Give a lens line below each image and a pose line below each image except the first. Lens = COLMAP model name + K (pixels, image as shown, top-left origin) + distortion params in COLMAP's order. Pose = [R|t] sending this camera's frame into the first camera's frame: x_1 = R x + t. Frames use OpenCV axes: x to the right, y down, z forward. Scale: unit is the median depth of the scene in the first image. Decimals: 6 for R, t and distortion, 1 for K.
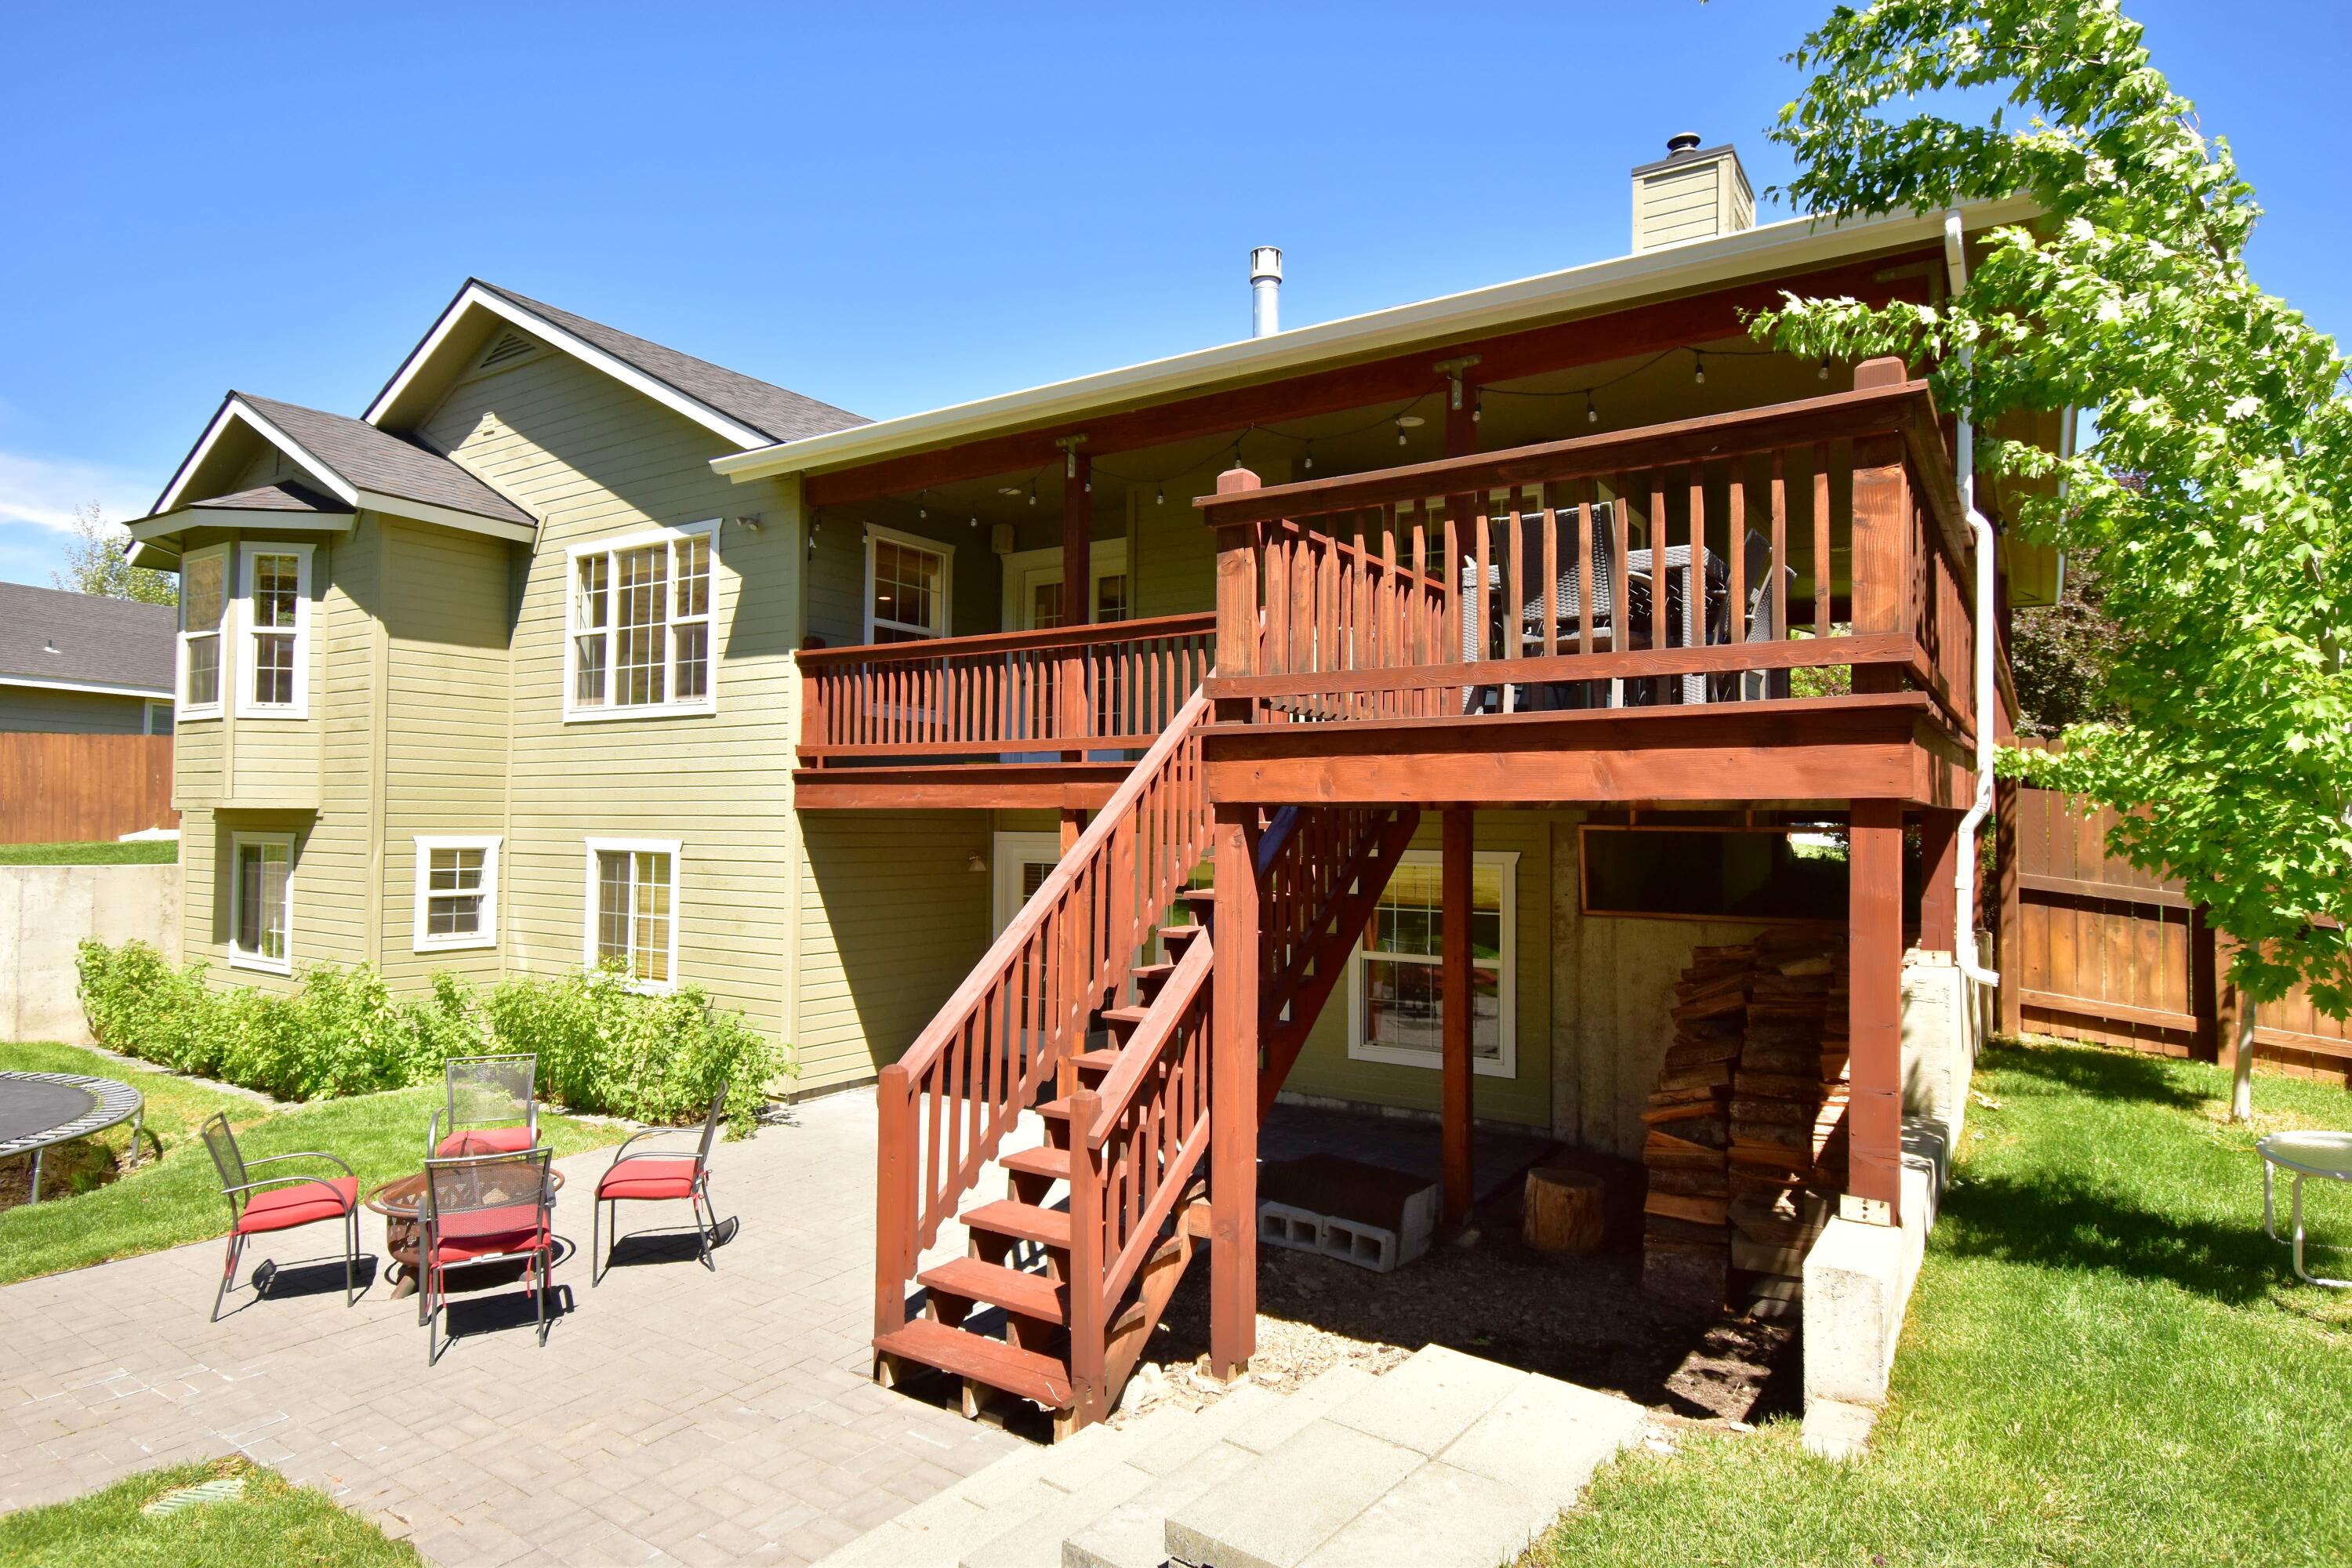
lens RADIAL K [[1297.3, 0, 1128.9], [0, 1297.3, 781.5], [0, 0, 1]] dist [-0.002337, -0.000906]
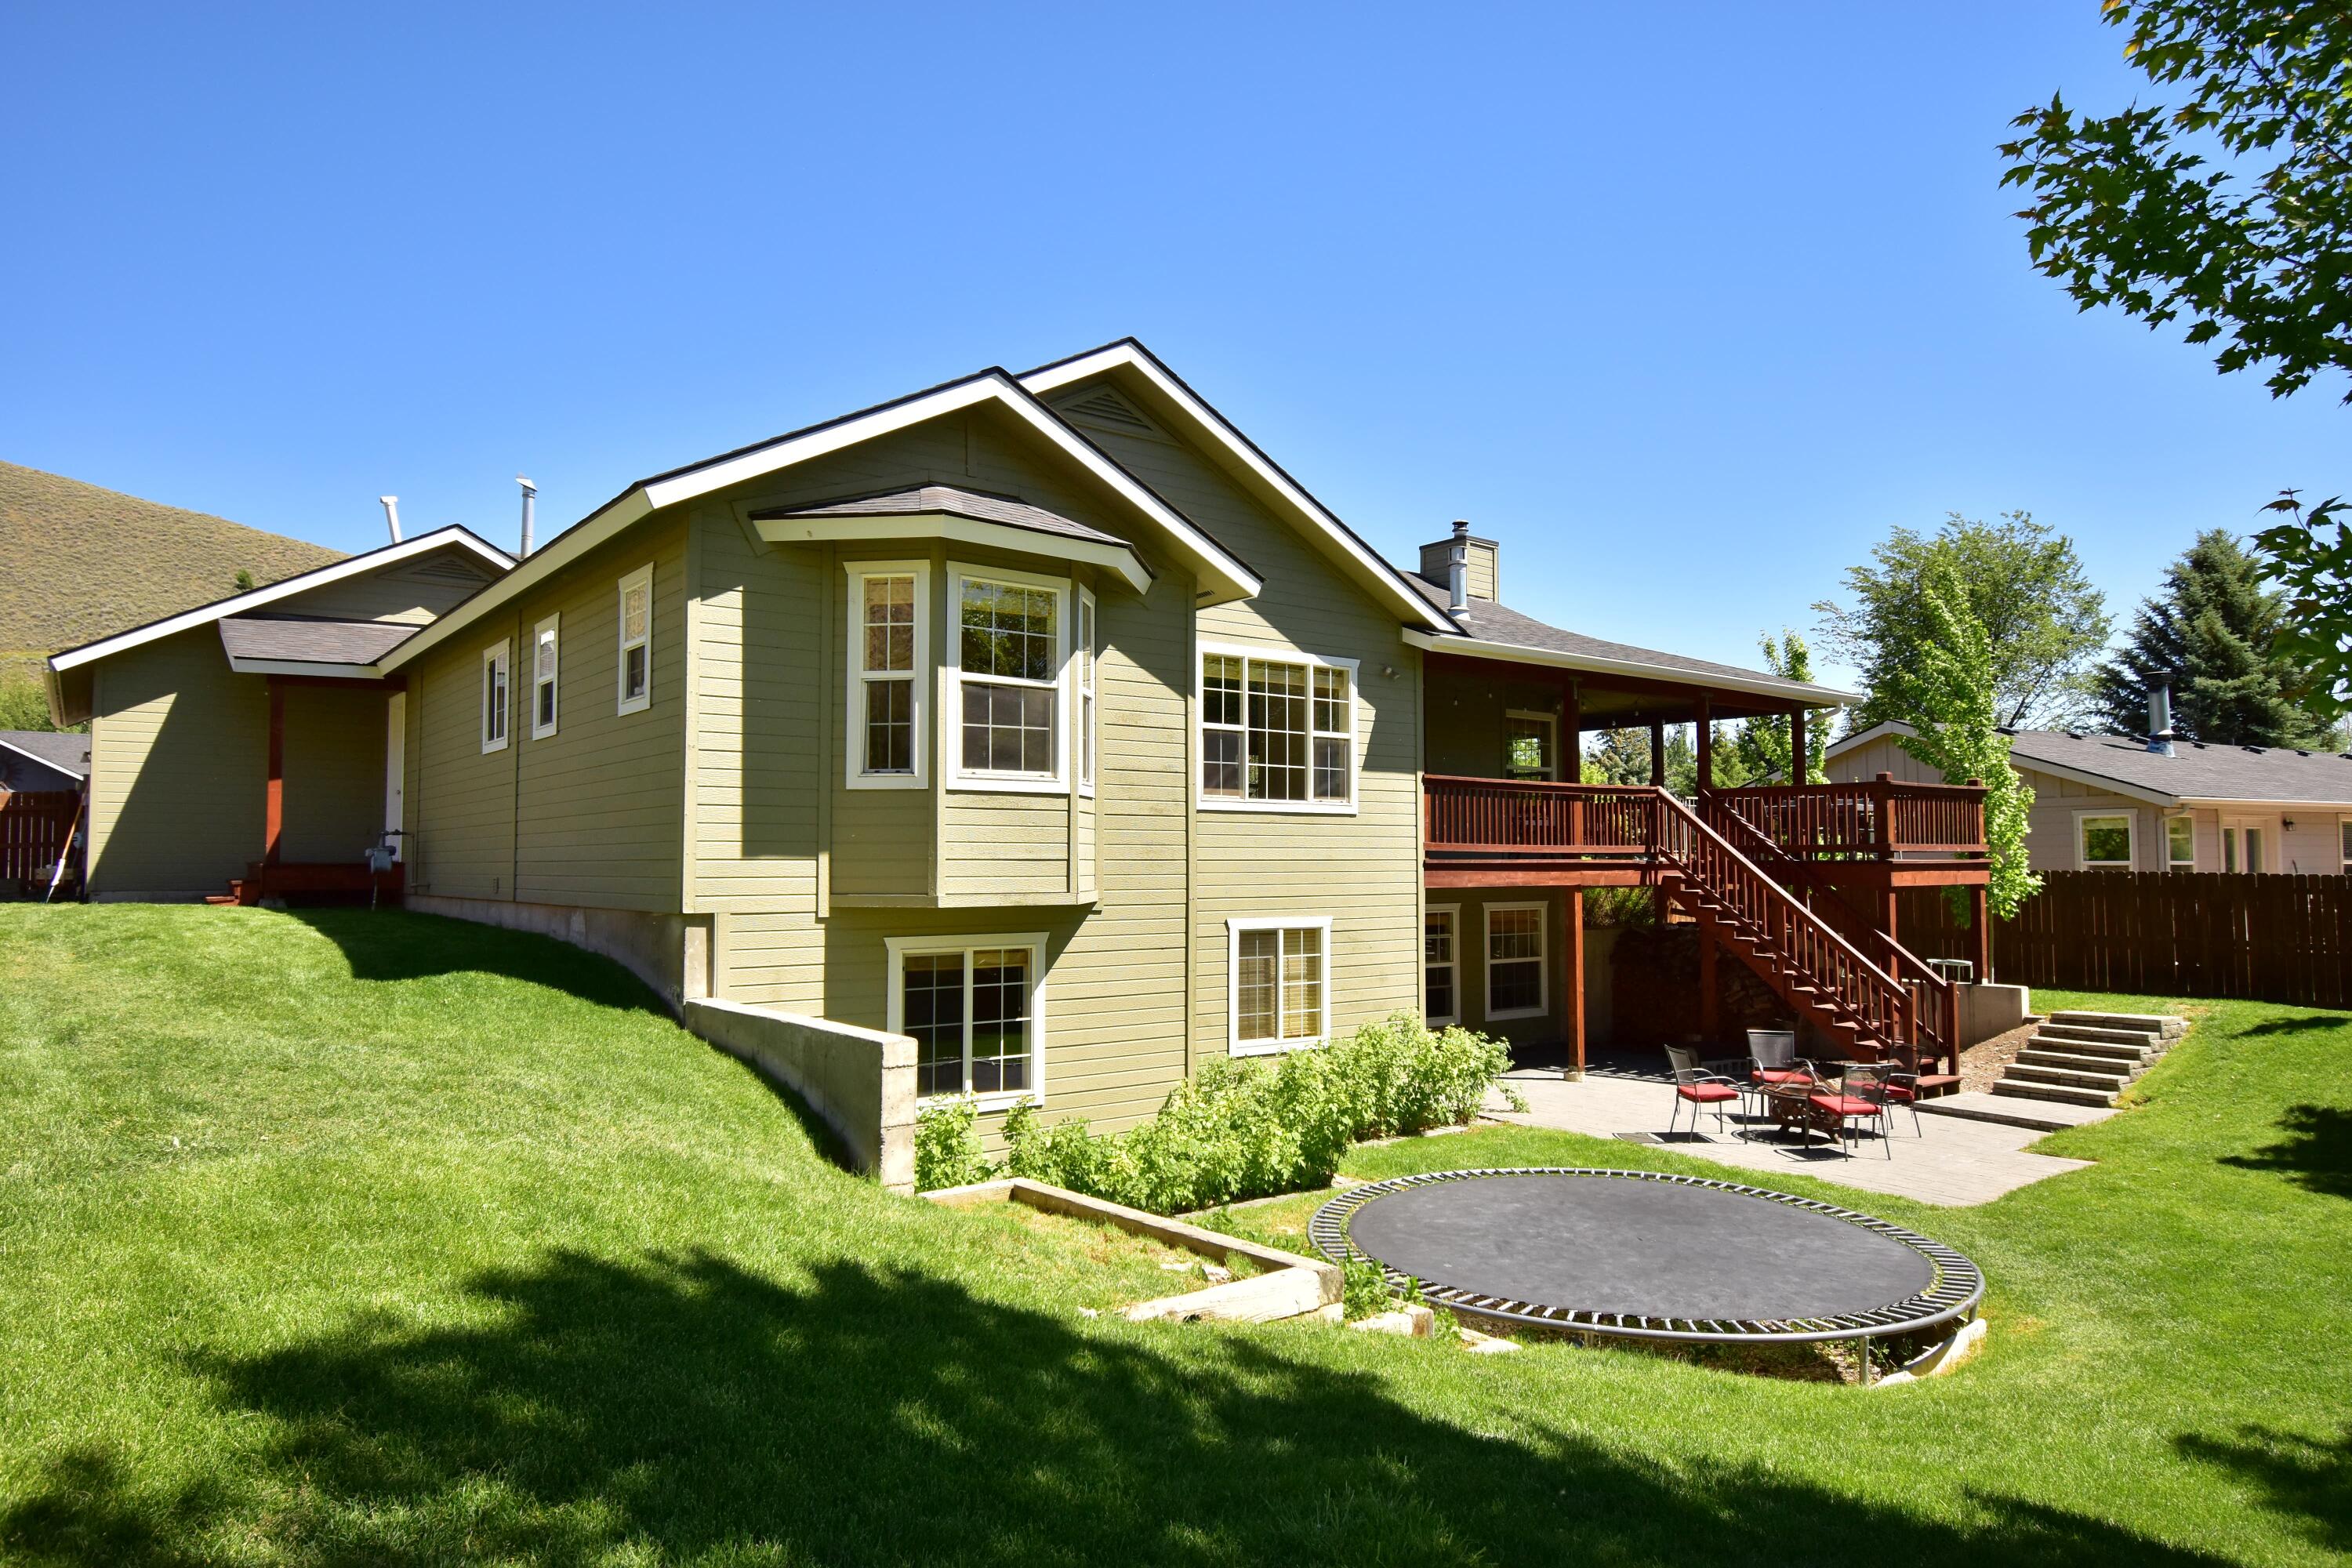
lens RADIAL K [[1501.4, 0, 1176.0], [0, 1501.4, 784.0], [0, 0, 1]] dist [-0.000523, -0.000400]
pose [[0.304322, 0.039622, 0.951745, -1.635540], [-0.025039, 0.999122, -0.033589, -0.026208], [-0.952240, -0.013609, 0.305047, 0.670809]]
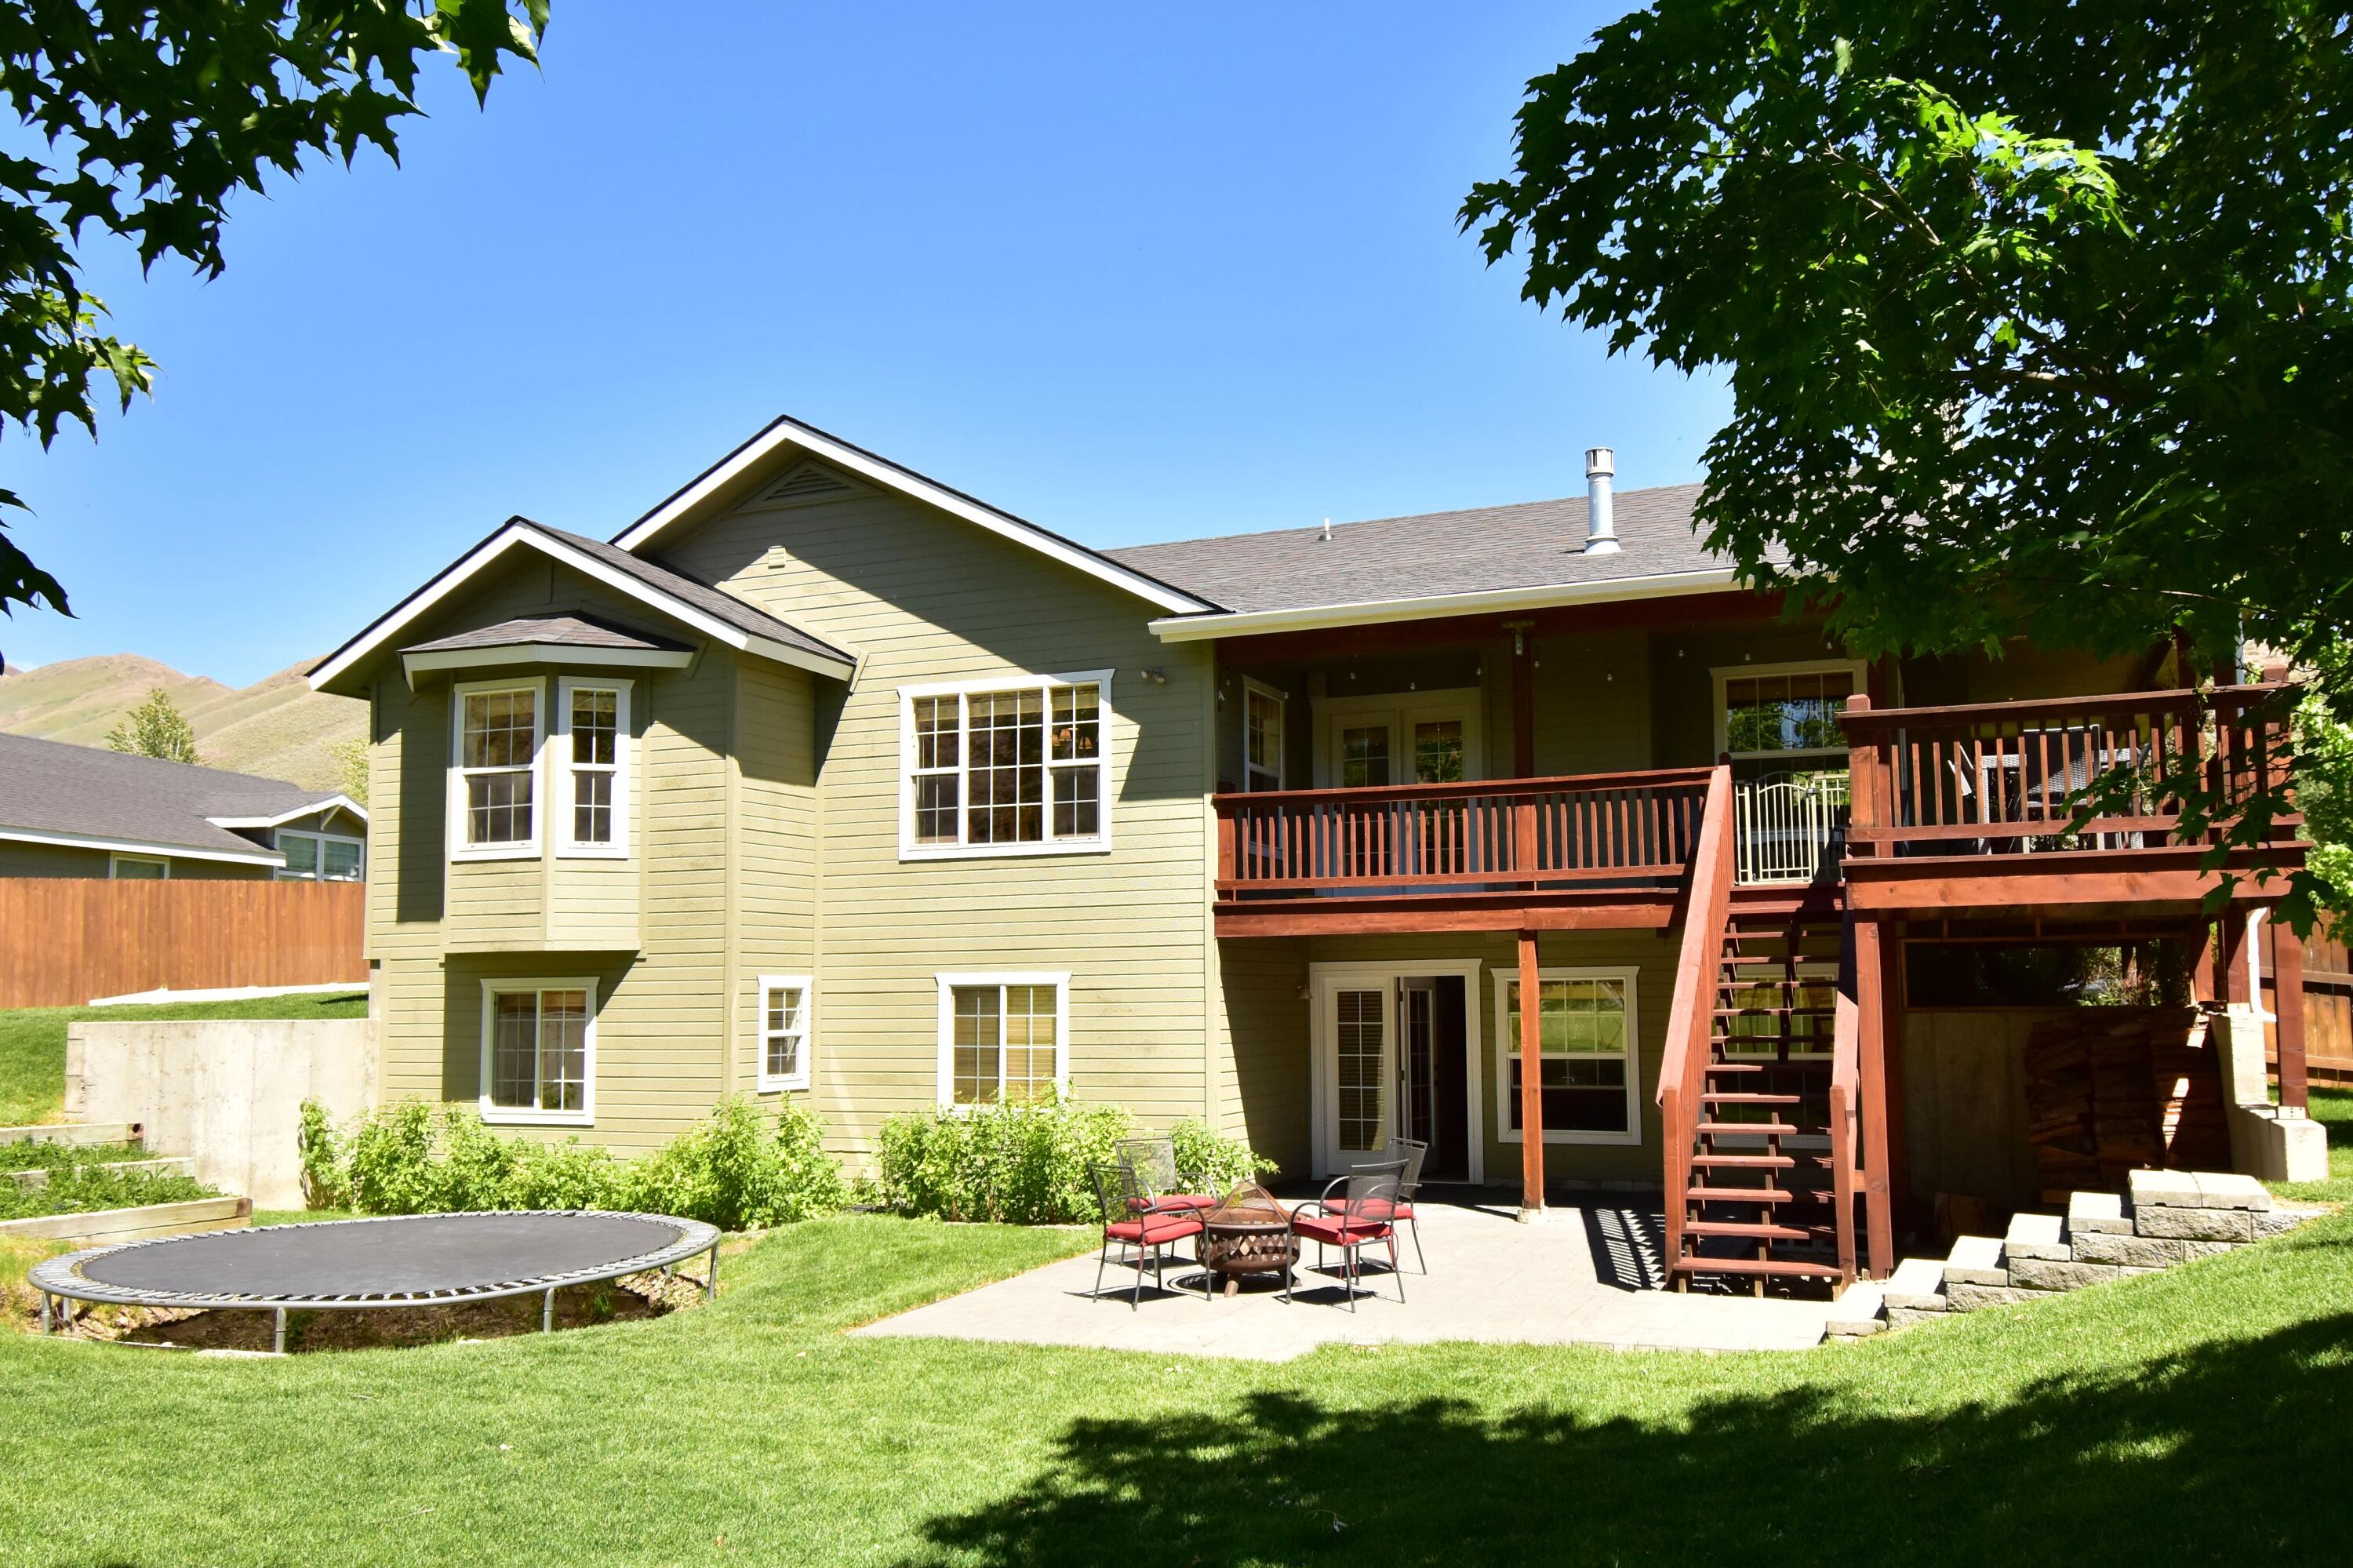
lens RADIAL K [[1796.1, 0, 1181.2], [0, 1796.1, 846.6], [0, 0, 1]] dist [0.002872, -0.002759]
pose [[0.979438, -0.003320, 0.201717, -0.520002], [0.013626, 0.998670, -0.049724, 0.016608], [-0.201284, 0.051450, 0.978181, -0.423487]]
